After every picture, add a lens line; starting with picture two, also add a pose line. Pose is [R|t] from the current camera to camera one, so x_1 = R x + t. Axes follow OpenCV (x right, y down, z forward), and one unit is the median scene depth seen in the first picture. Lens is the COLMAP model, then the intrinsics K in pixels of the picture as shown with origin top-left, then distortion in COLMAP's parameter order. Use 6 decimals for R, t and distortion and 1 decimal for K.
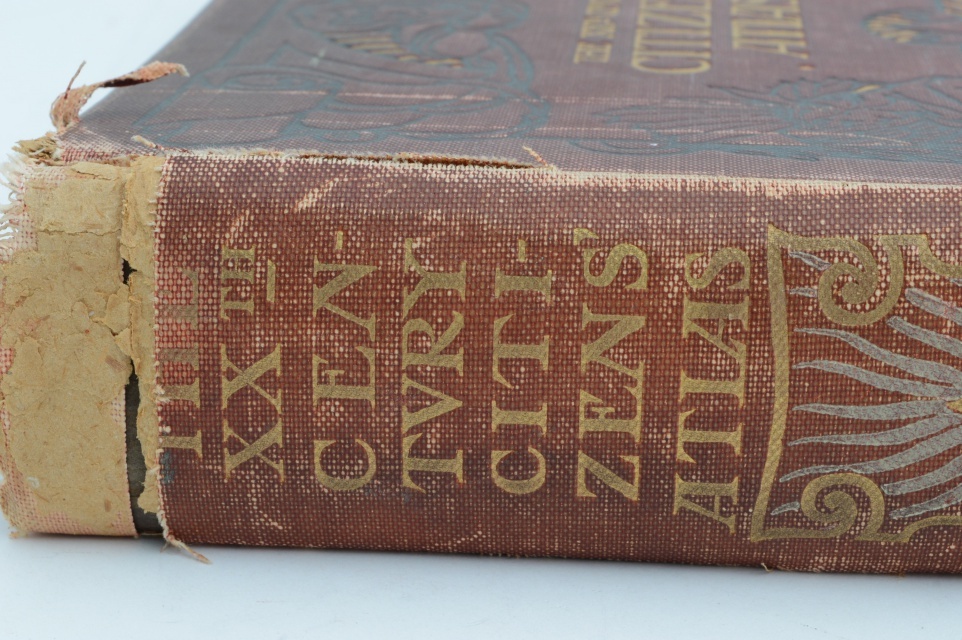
lens RADIAL K [[2183.1, 0, 480.2], [0, 2183.1, 322.5], [0, 0, 1]] dist [0.071649, 0.000000]
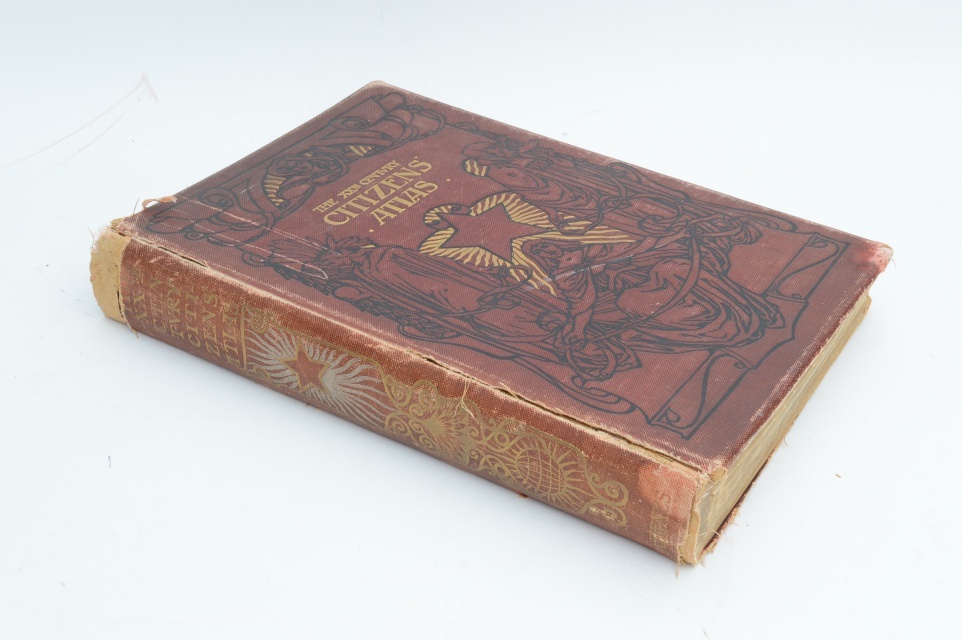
lens RADIAL K [[1312.0, 0, 482.5], [0, 1312.0, 317.0], [0, 0, 1]] dist [-0.030186, 0.000000]
pose [[0.892245, 0.273785, -0.359083, 1.302215], [-0.184372, 0.946802, 0.263768, -0.681199], [0.412196, -0.169141, 0.895257, -0.847777]]
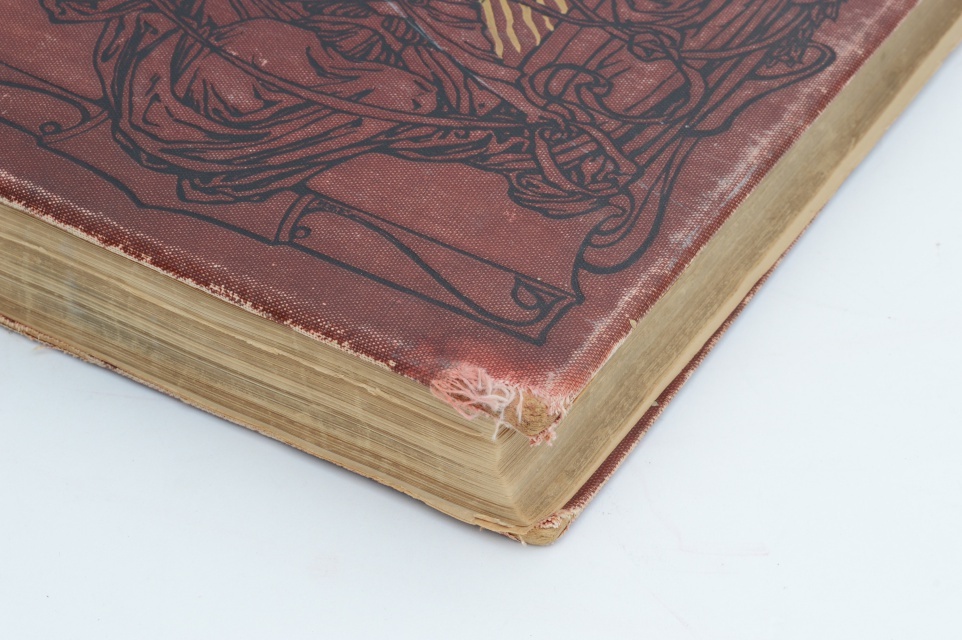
lens RADIAL K [[2183.1, 0, 478.9], [0, 2183.1, 320.9], [0, 0, 1]] dist [0.071649, 0.000000]
pose [[-0.430844, 0.563220, -0.705094, 2.219191], [-0.340493, 0.622124, 0.705001, -1.496811], [0.835726, 0.543825, -0.076266, 1.775465]]
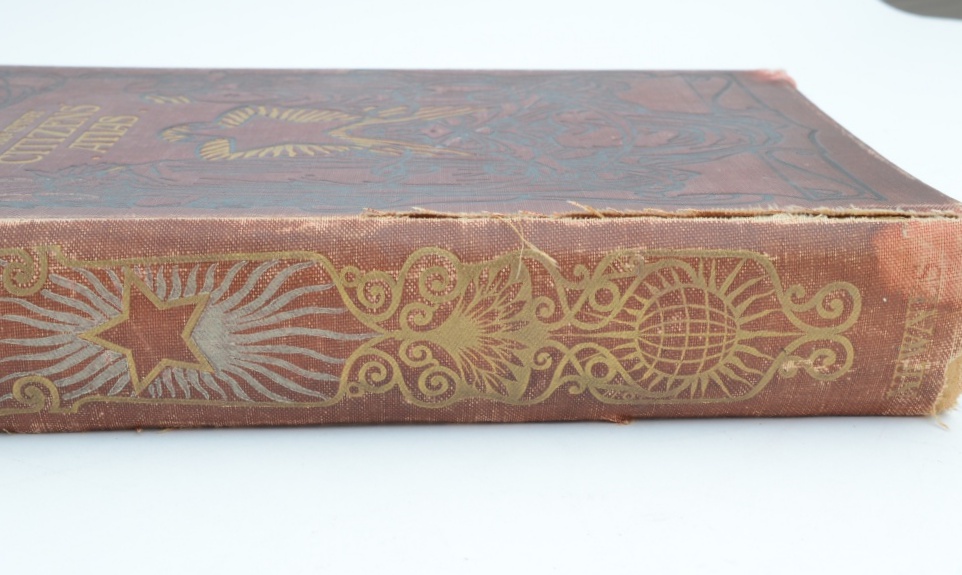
lens RADIAL K [[1484.6, 0, 478.6], [0, 1484.6, 289.7], [0, 0, 1]] dist [-0.020797, 0.000000]
pose [[0.992518, -0.044224, 0.113809, 0.405053], [0.047597, 0.998499, -0.027087, 0.048382], [-0.112441, 0.032301, 0.993133, -0.289800]]
